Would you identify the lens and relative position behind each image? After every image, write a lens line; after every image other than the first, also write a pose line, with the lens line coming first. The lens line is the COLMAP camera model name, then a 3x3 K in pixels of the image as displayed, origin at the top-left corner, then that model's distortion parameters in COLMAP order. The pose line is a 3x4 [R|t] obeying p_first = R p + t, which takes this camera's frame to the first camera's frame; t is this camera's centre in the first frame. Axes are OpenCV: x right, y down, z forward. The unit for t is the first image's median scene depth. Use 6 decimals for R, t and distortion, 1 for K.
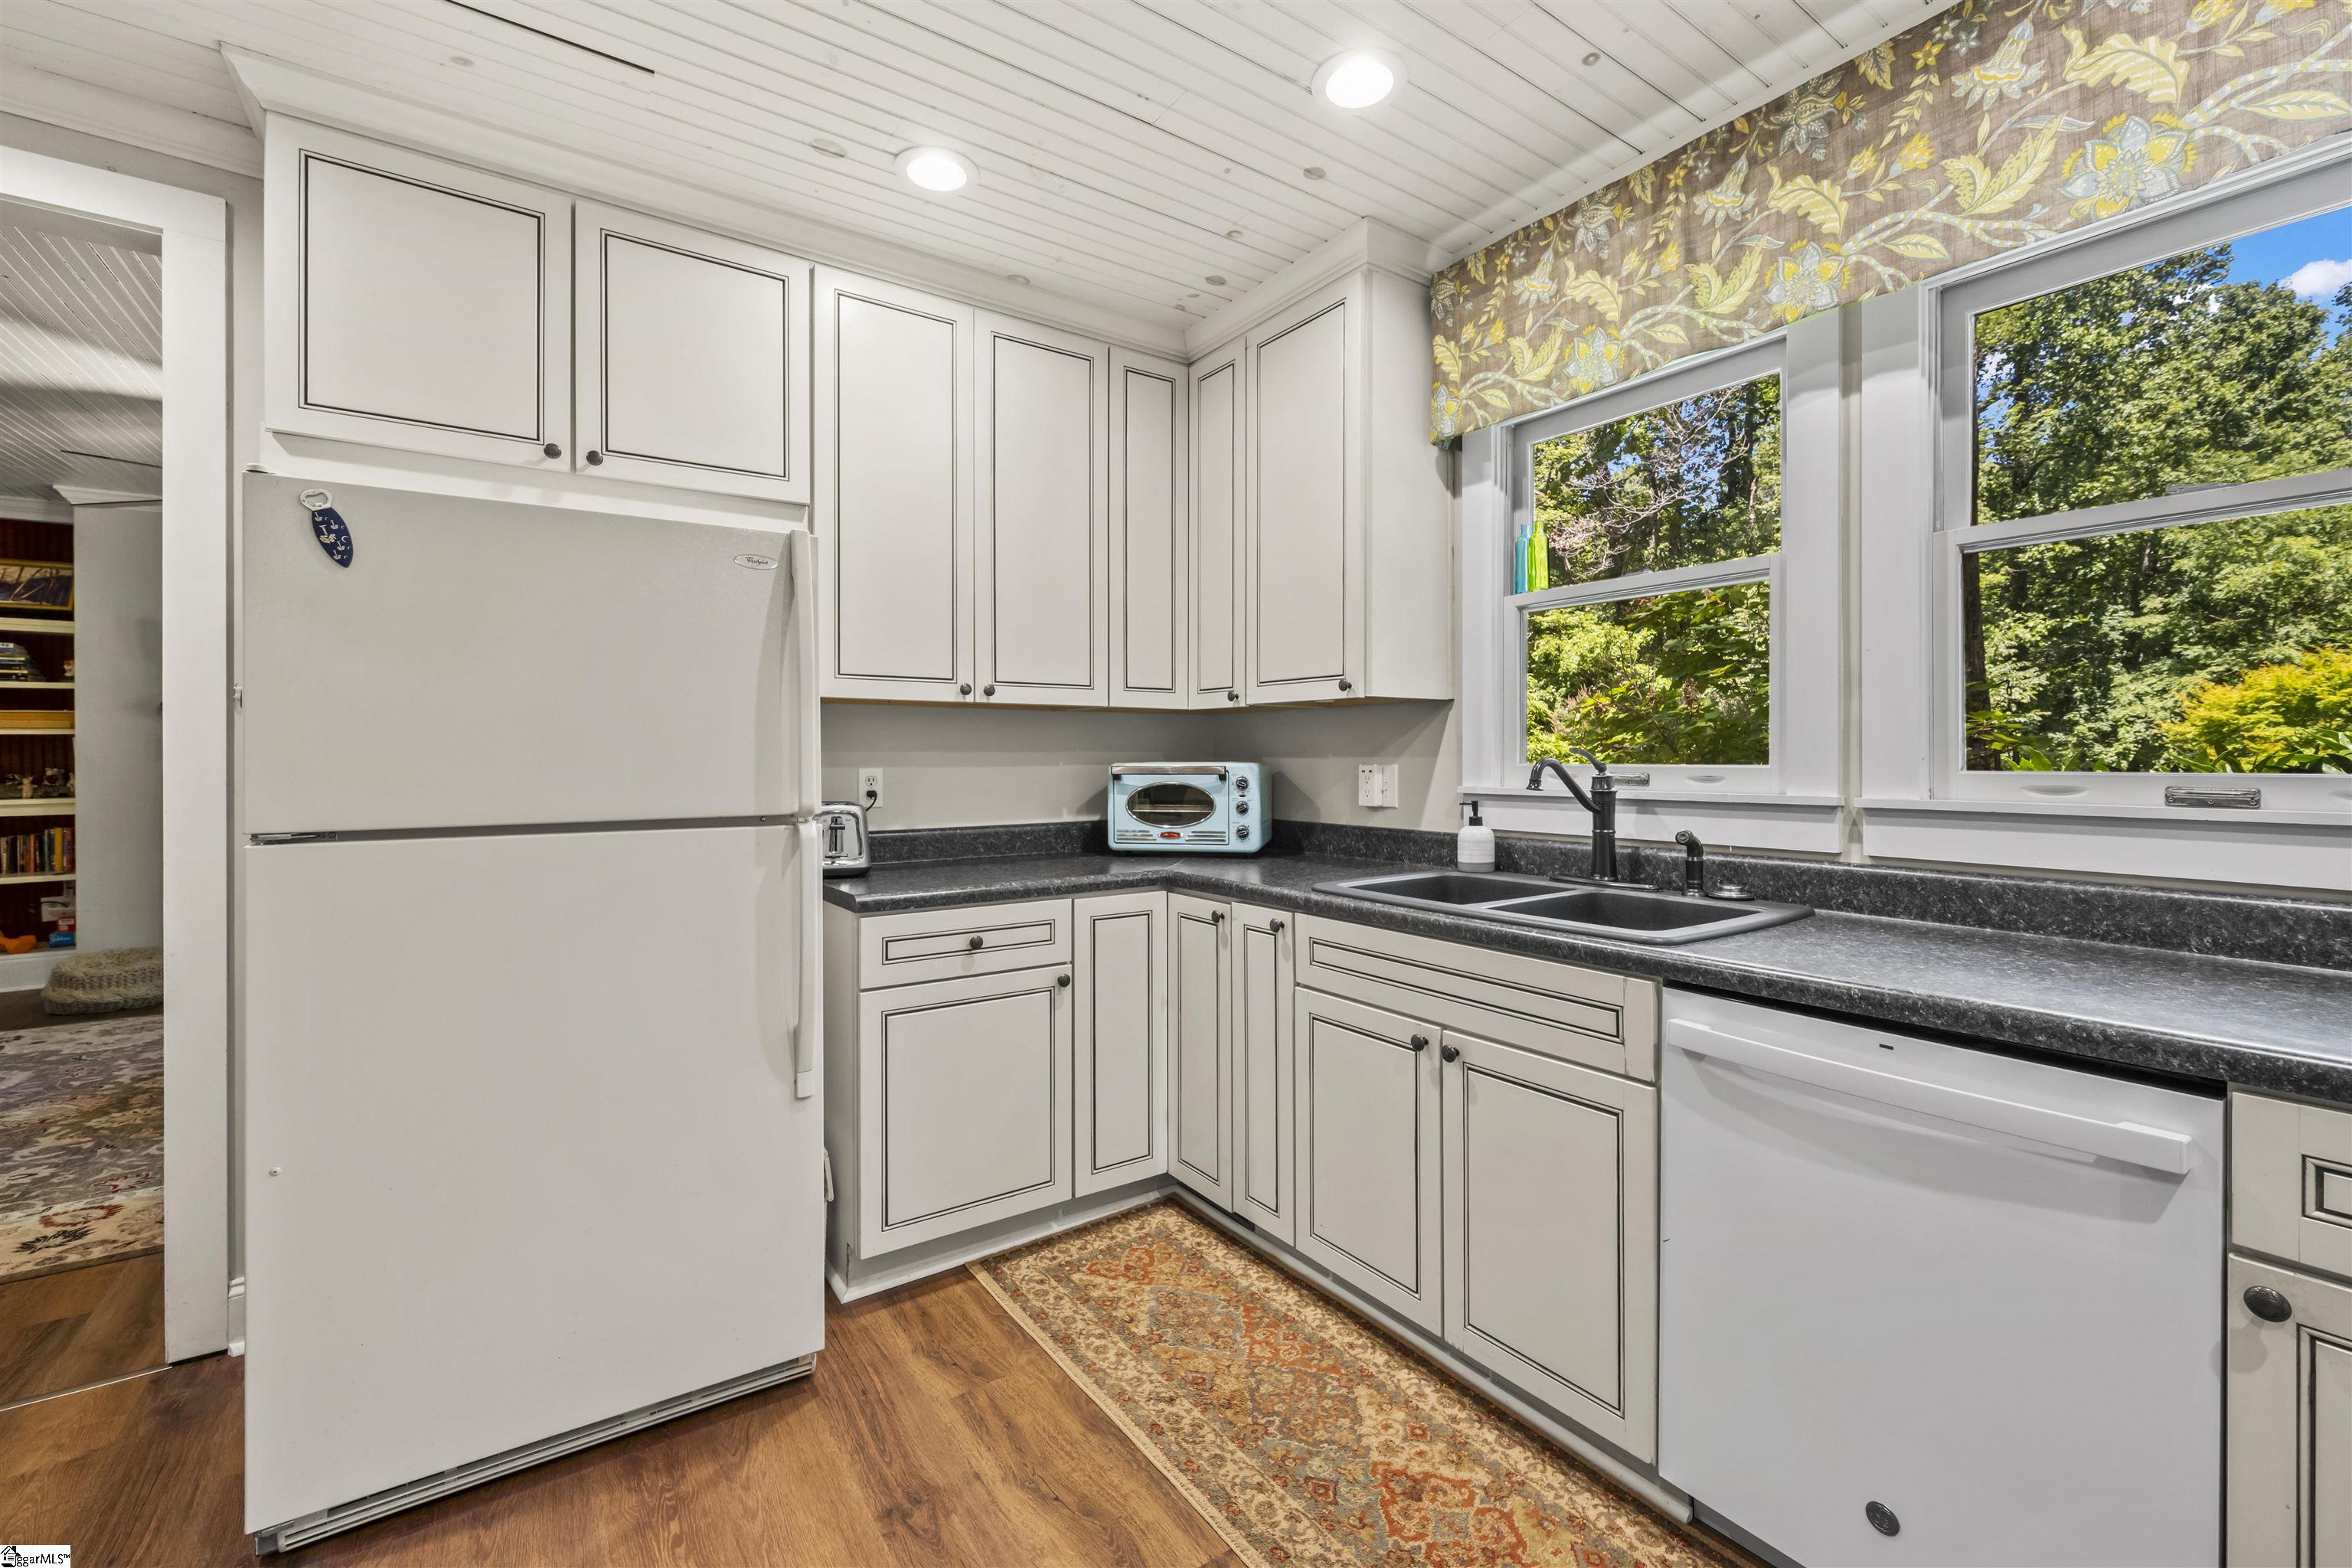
lens RADIAL K [[982.1, 0, 1174.2], [0, 982.1, 762.1], [0, 0, 1]] dist [-0.001690, 0.000610]
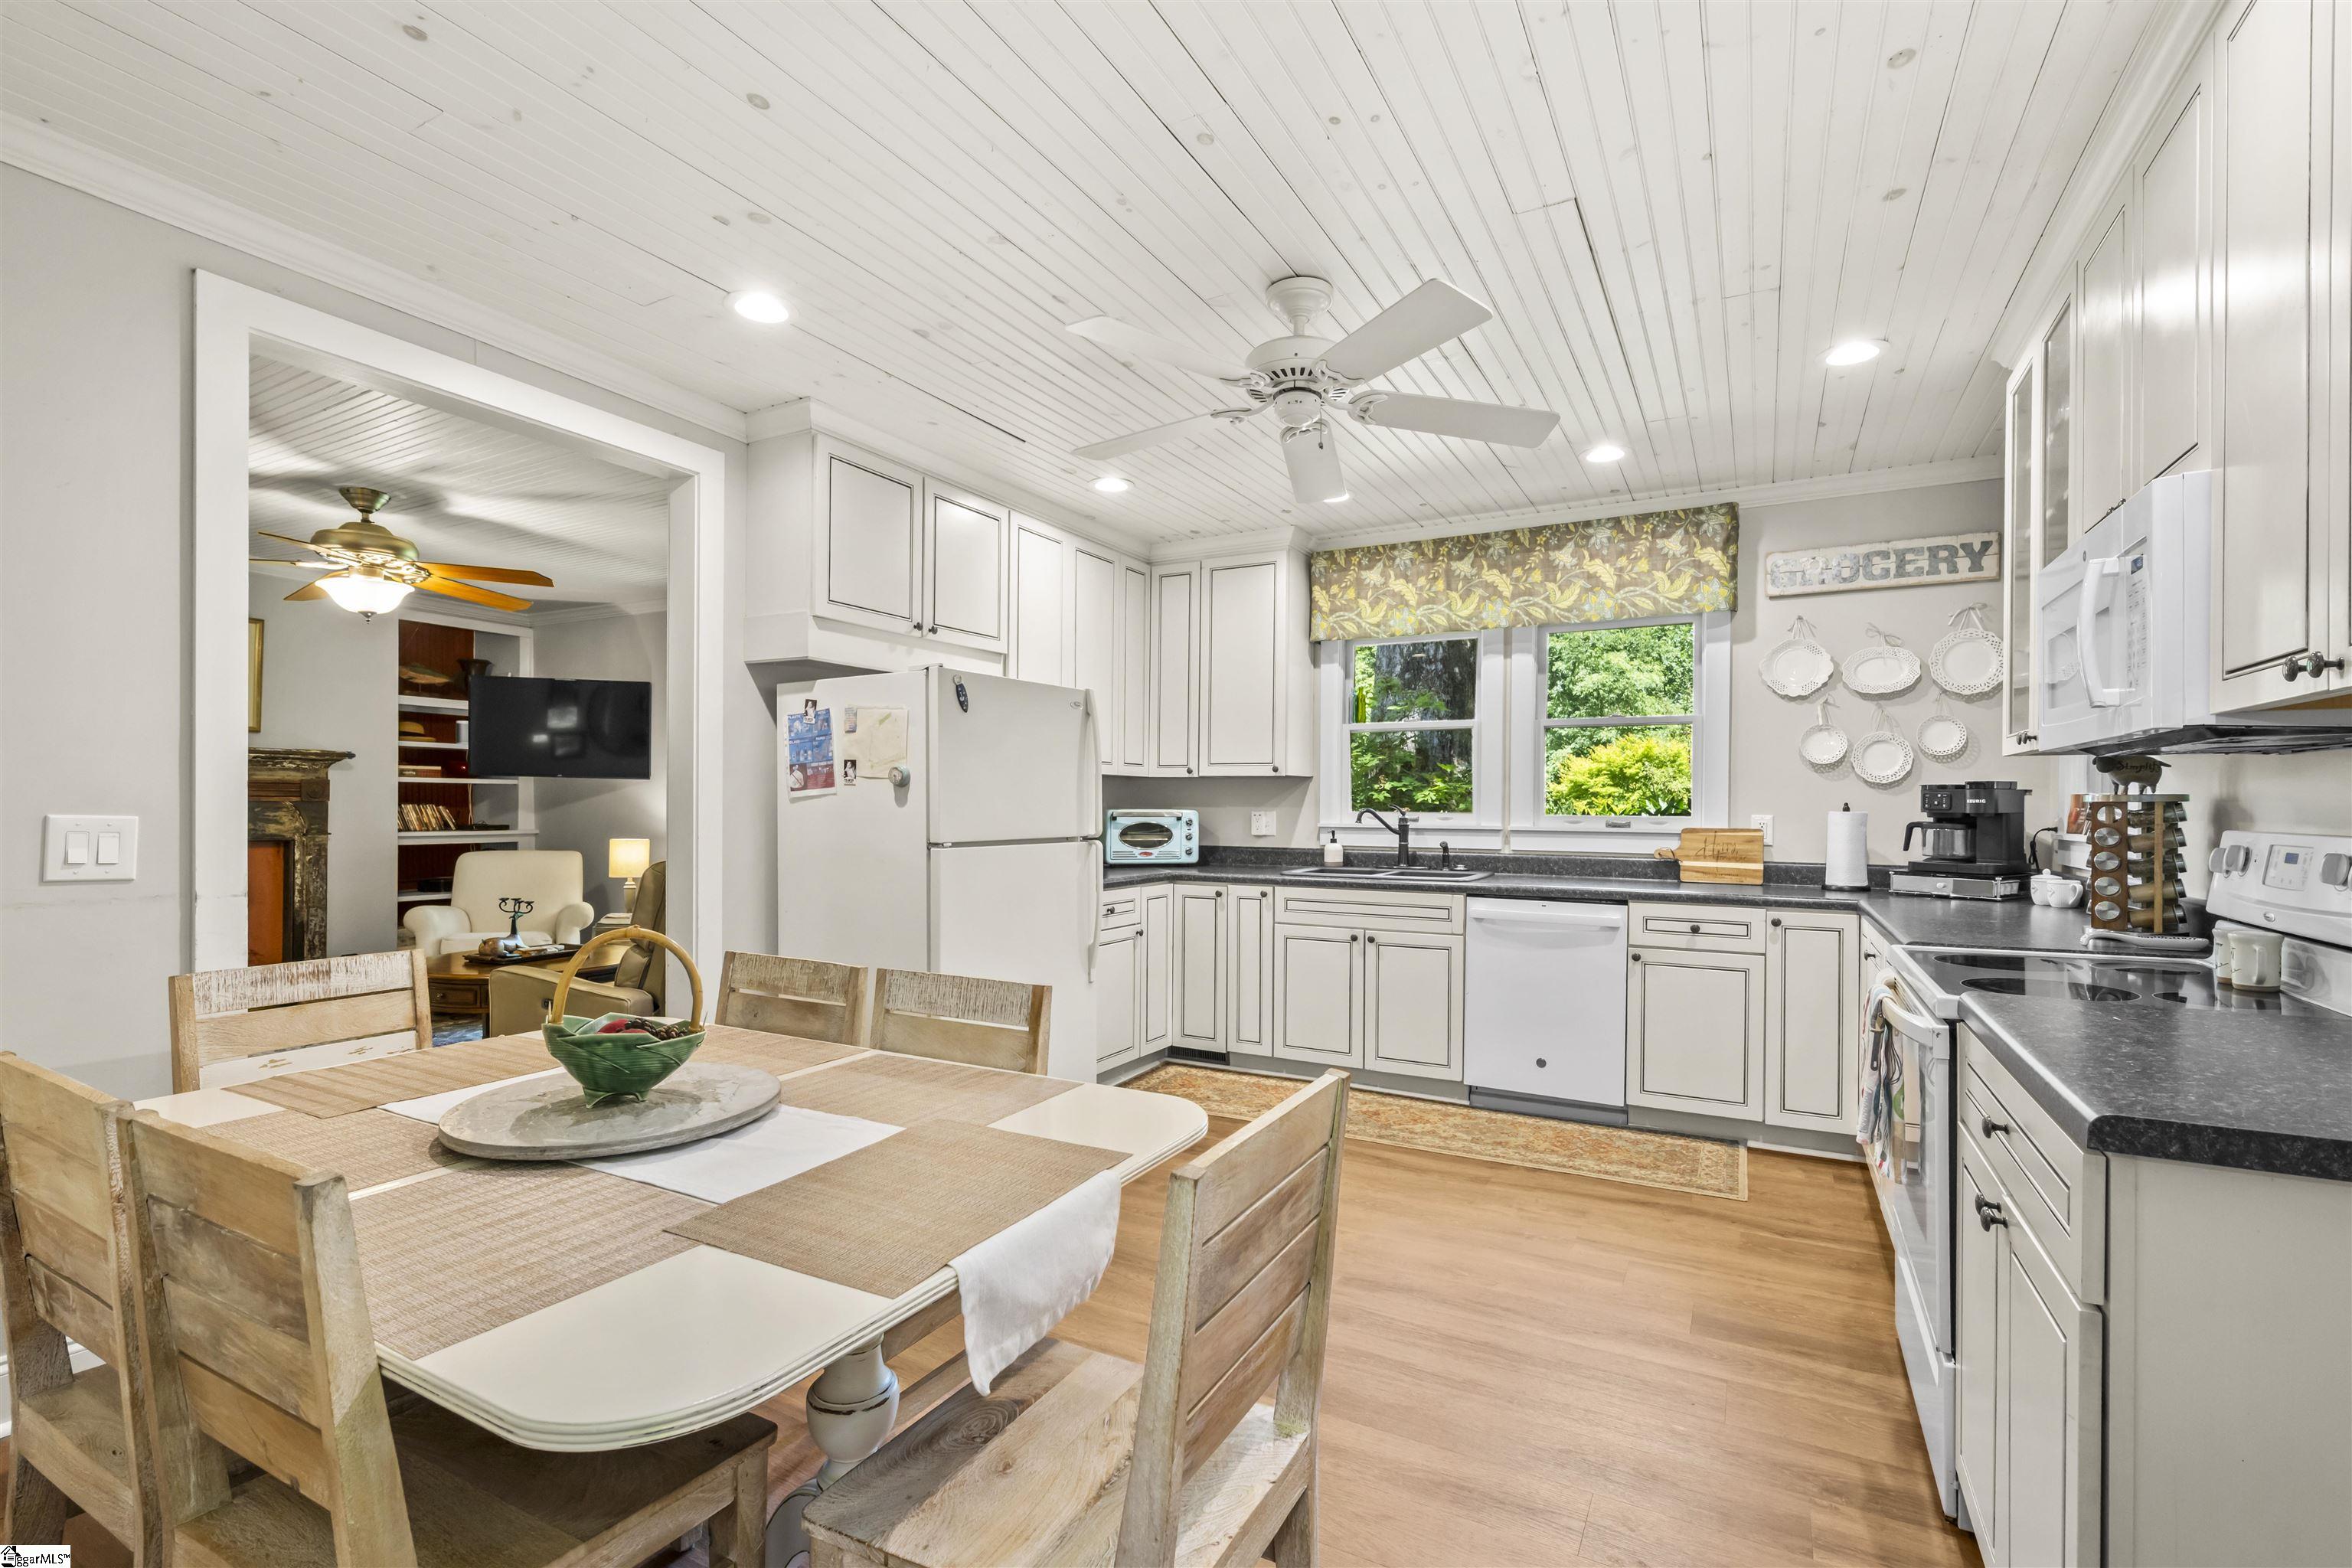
lens RADIAL K [[1029.3, 0, 1184.6], [0, 1029.3, 823.5], [0, 0, 1]] dist [-0.000173, 0.000095]
pose [[0.896932, -0.000847, 0.442167, -0.859506], [-0.005751, 0.999891, 0.013582, -0.000105], [-0.442131, -0.014725, 0.896830, -0.695396]]
